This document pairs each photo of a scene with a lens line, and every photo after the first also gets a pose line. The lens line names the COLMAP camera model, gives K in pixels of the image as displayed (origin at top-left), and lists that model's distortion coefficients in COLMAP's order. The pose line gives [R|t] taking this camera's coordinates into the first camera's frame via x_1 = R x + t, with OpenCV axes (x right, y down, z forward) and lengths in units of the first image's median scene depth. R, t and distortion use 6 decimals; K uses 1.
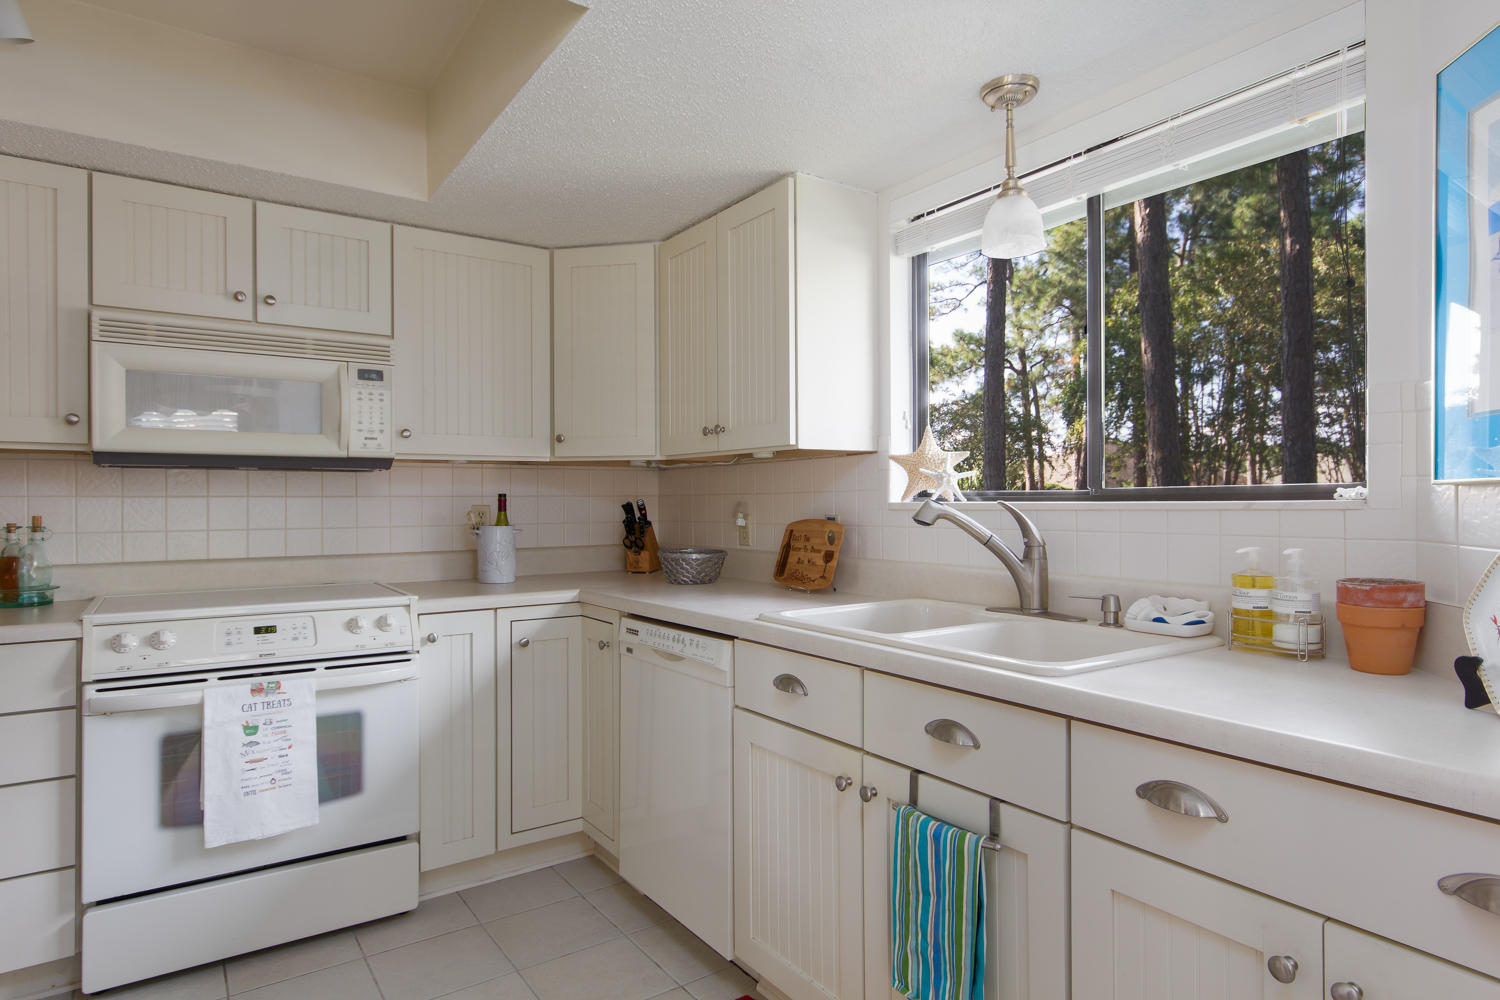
lens RADIAL K [[842.5, 0, 751.6], [0, 842.5, 503.6], [0, 0, 1]] dist [-0.001508, 0.001032]
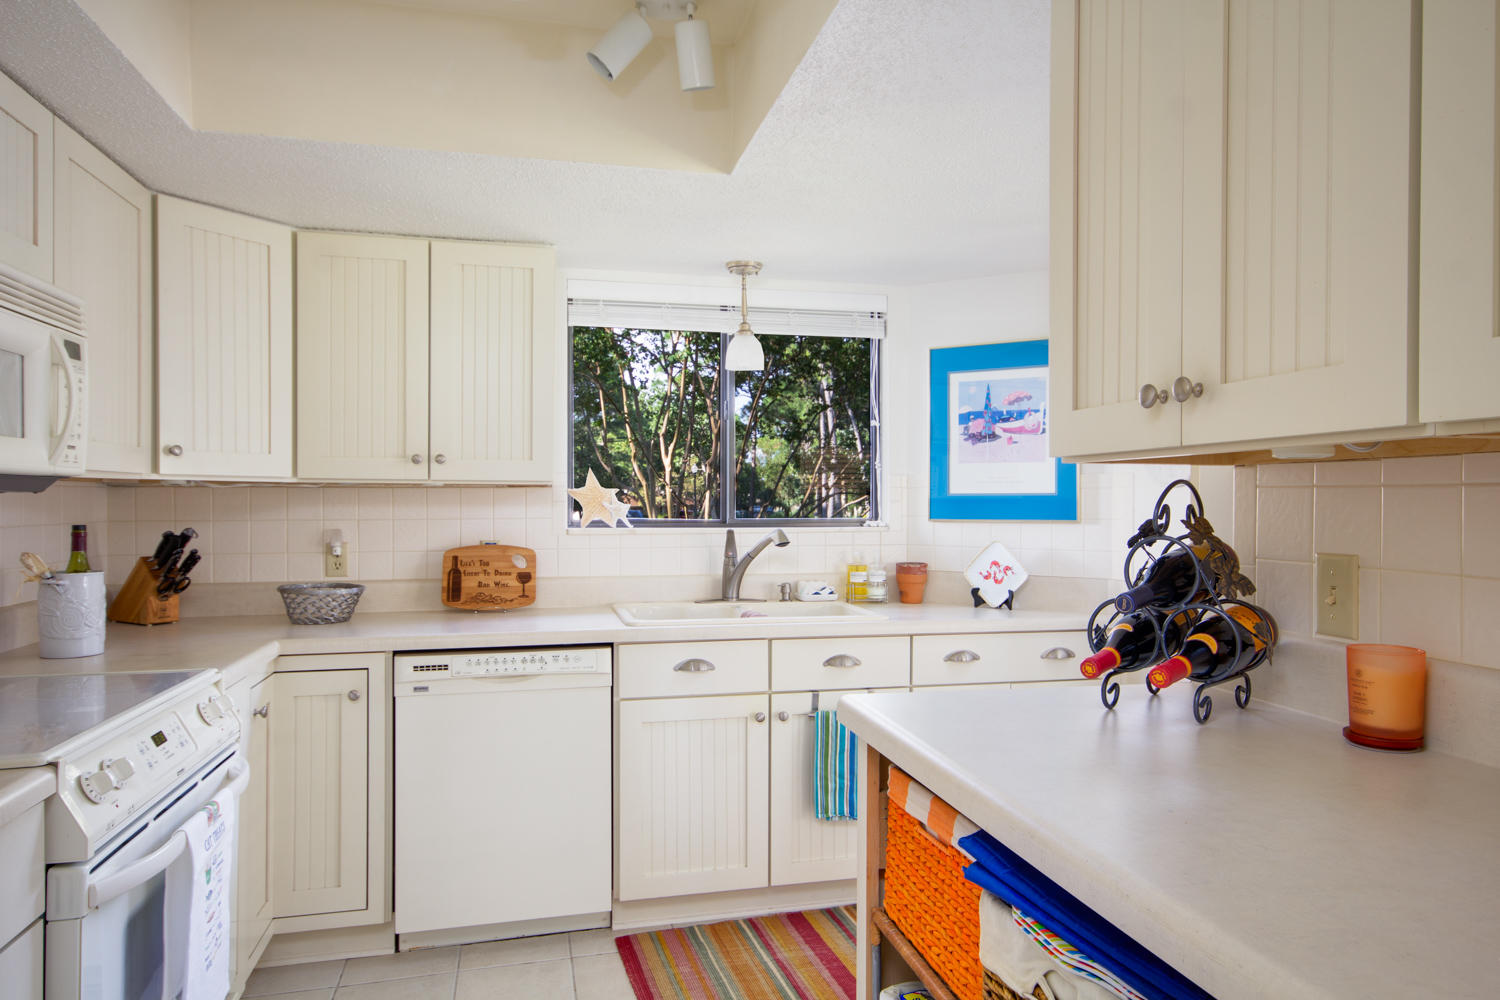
lens RADIAL K [[981.3, 0, 751.1], [0, 981.3, 499.7], [0, 0, 1]] dist [0.037732, 0.000680]
pose [[0.368796, 0.005161, 0.929496, -1.241488], [-0.001380, 0.999987, -0.005004, -0.042742], [-0.929510, 0.000563, 0.368798, 0.284328]]
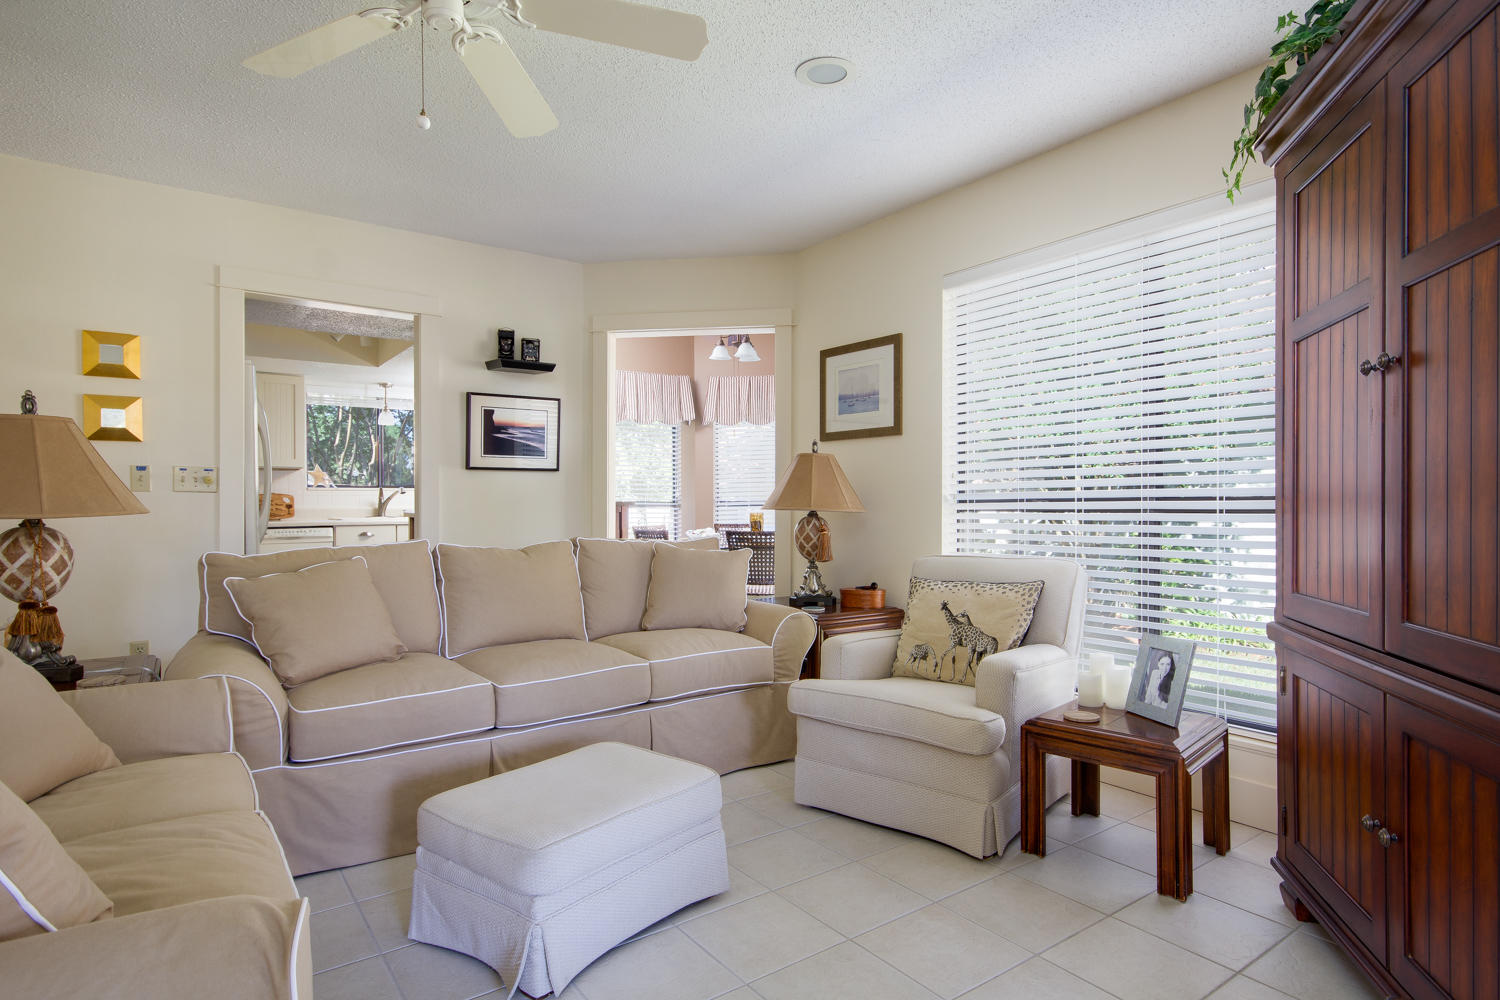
lens RADIAL K [[822.2, 0, 748.3], [0, 822.2, 508.3], [0, 0, 1]] dist [0.002026, 0.011643]
pose [[-0.011666, -0.000087, 0.999932, -3.227438], [0.000865, 1.000000, 0.000097, 0.085461], [-0.999932, 0.000866, -0.011666, -0.592817]]
